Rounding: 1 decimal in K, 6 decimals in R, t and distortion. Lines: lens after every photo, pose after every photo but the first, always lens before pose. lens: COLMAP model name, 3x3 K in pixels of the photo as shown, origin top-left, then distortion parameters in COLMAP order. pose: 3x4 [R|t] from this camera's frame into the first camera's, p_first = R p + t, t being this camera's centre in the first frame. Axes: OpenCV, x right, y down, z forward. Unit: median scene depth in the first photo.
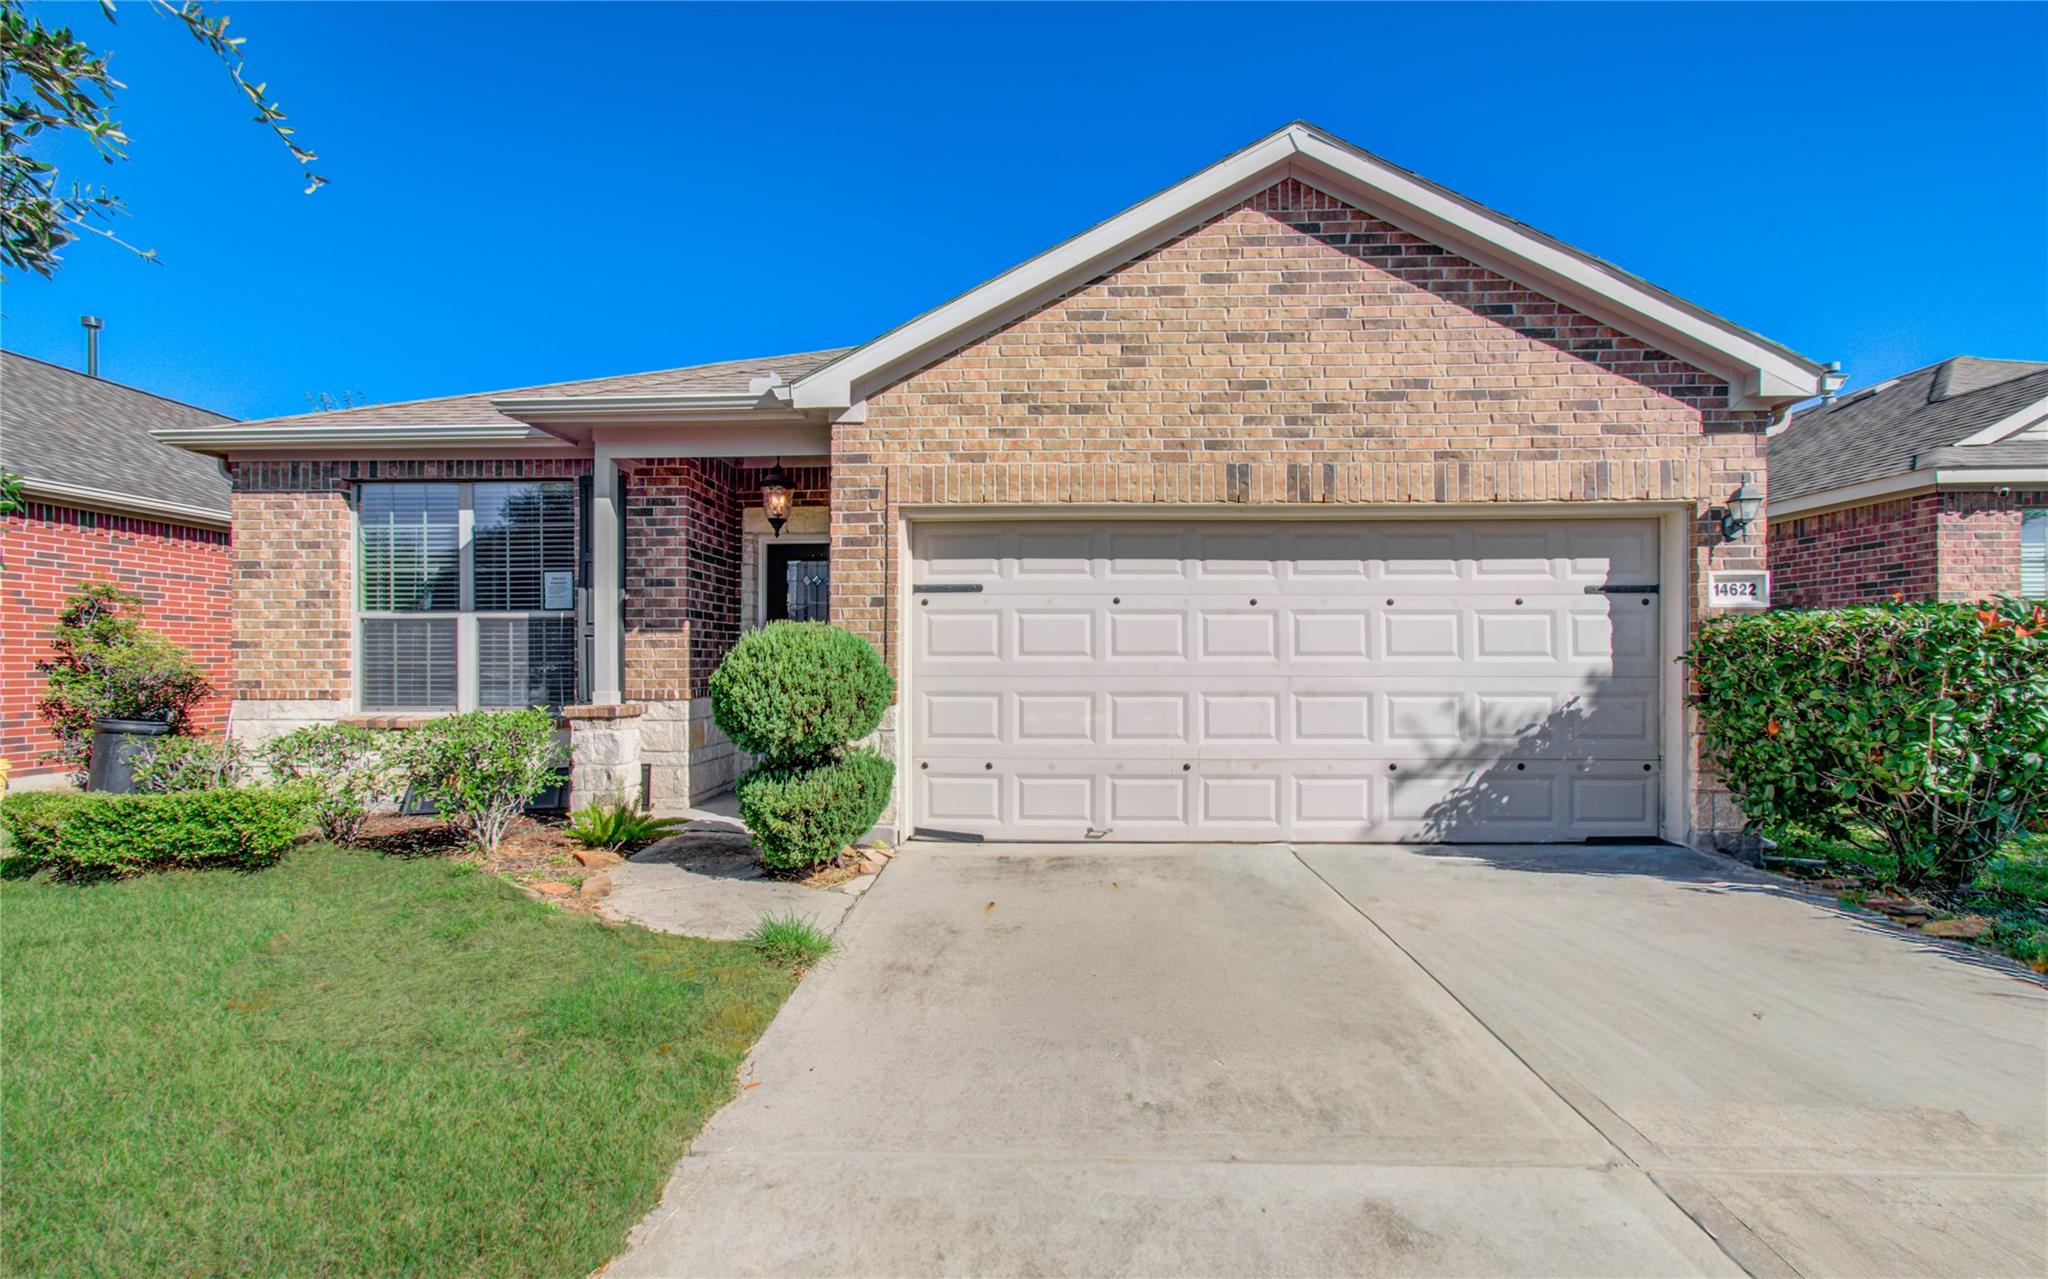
lens RADIAL K [[904.7, 0, 1018.0], [0, 904.7, 640.9], [0, 0, 1]] dist [-0.005453, 0.002783]
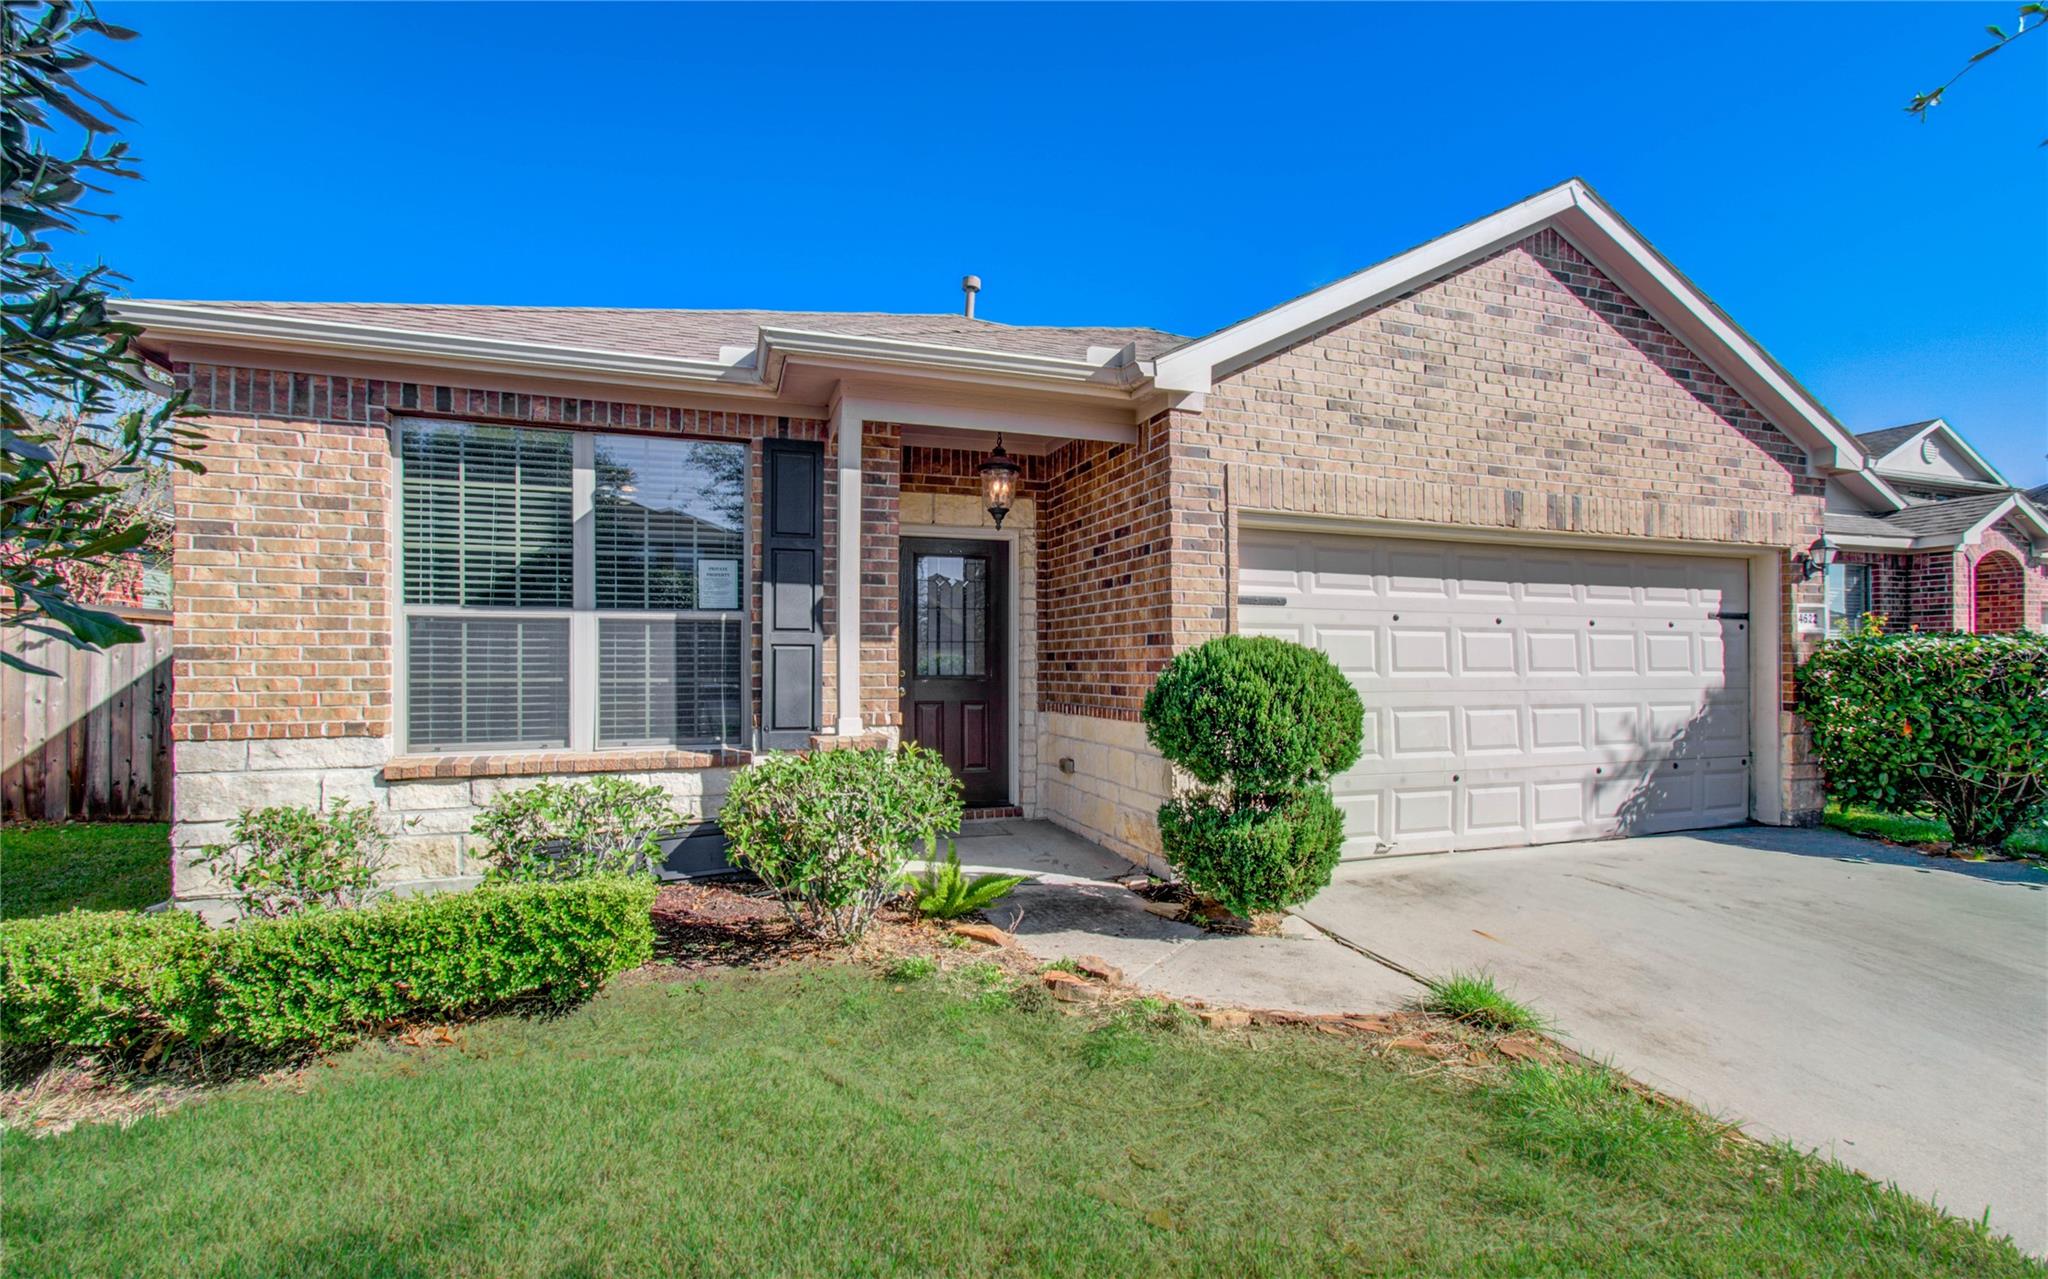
lens RADIAL K [[904.7, 0, 1015.7], [0, 904.7, 647.4], [0, 0, 1]] dist [-0.005453, 0.002783]
pose [[0.925649, 0.007544, 0.378307, -0.680158], [-0.010548, 0.999927, 0.005870, -0.011926], [-0.378236, -0.009424, 0.925661, 0.237458]]
